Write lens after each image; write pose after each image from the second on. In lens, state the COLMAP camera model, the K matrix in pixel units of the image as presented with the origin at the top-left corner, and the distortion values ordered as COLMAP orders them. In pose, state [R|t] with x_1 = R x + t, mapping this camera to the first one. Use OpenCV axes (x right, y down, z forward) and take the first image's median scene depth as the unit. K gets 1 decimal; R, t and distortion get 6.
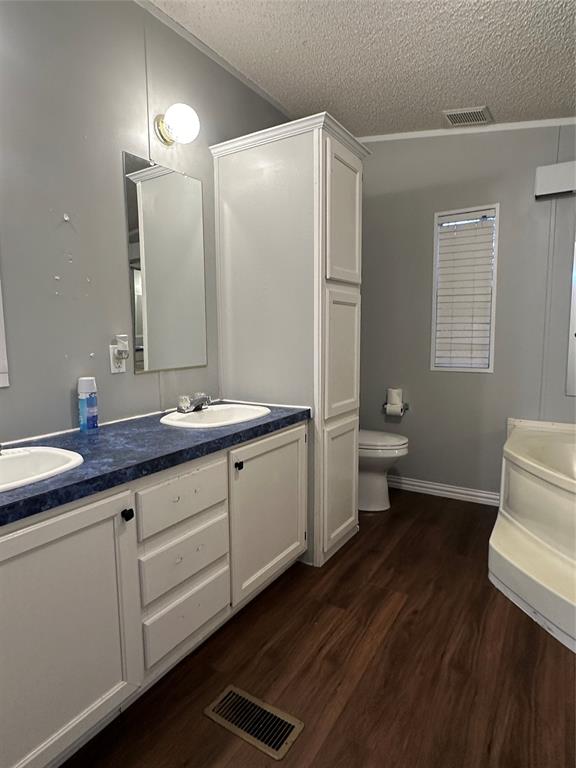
lens RADIAL K [[458.0, 0, 288.0], [0, 458.0, 384.0], [0, 0, 1]] dist [-0.000138, -0.000226]
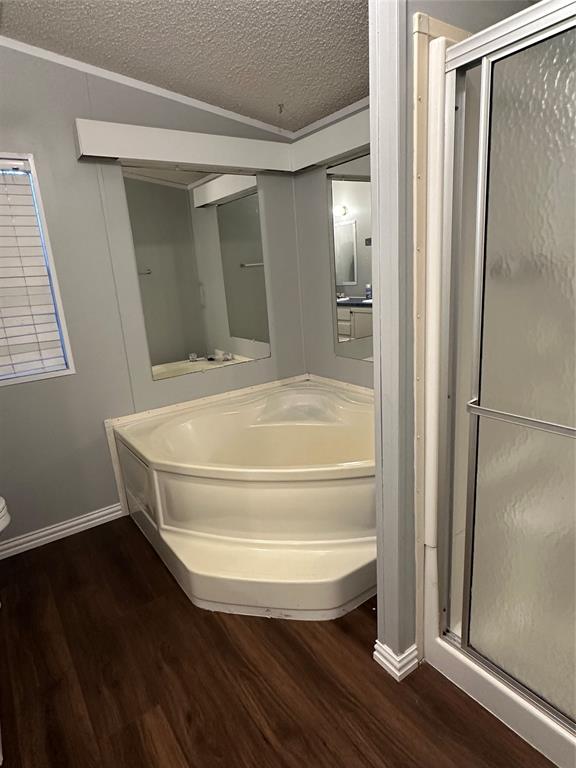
lens RADIAL K [[446.4, 0, 288.0], [0, 446.4, 384.0], [0, 0, 1]] dist [0.001474, 0.001140]
pose [[0.392686, -0.241405, 0.887424, -0.154687], [0.166229, 0.967672, 0.189678, -0.127229], [-0.904525, 0.073032, 0.420120, 0.437283]]
